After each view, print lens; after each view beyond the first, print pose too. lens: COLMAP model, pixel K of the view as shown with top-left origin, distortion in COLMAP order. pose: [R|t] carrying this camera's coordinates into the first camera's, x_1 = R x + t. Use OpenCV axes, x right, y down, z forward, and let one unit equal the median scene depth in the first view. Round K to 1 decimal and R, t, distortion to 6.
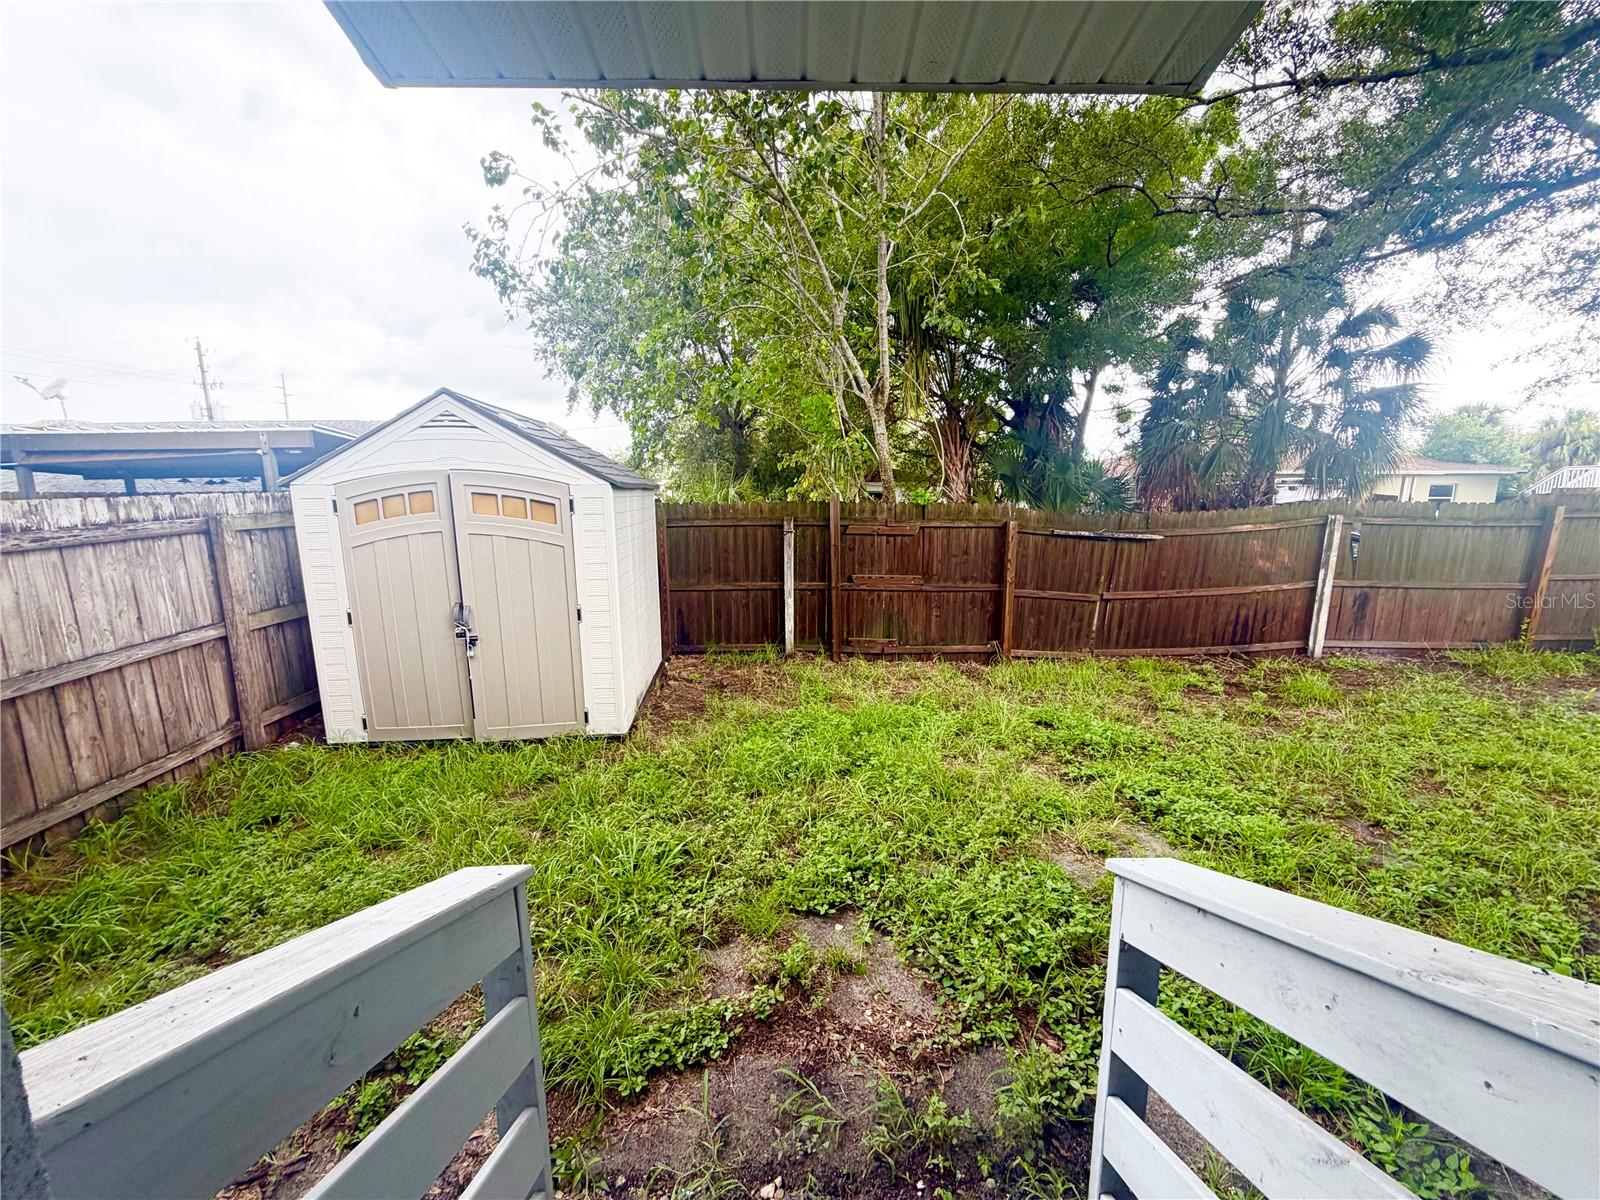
lens RADIAL K [[637.1, 0, 798.3], [0, 637.1, 602.8], [0, 0, 1]] dist [-0.000840, 0.000104]
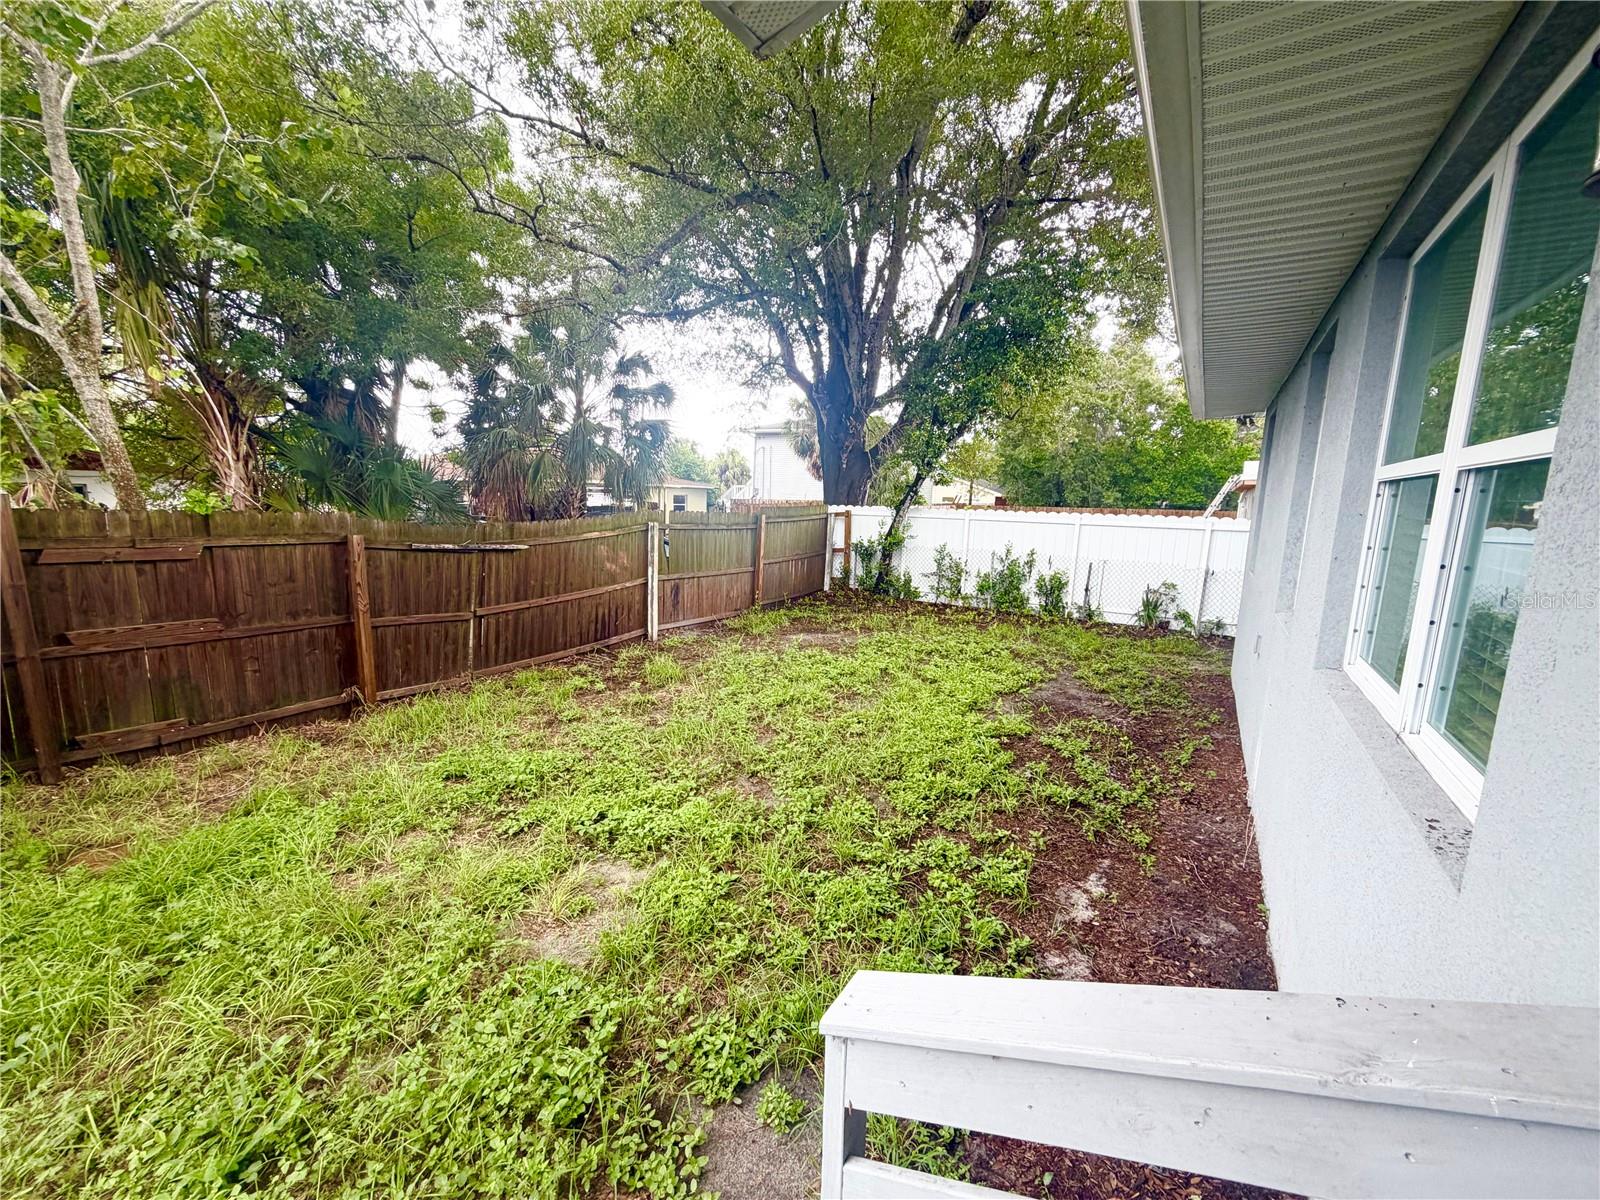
lens RADIAL K [[637.1, 0, 795.3], [0, 637.1, 603.2], [0, 0, 1]] dist [-0.000840, 0.000104]
pose [[0.559519, -0.114673, 0.820846, -0.018754], [0.115908, 0.991476, 0.059503, -0.026244], [-0.820673, 0.061850, 0.568041, 0.098583]]
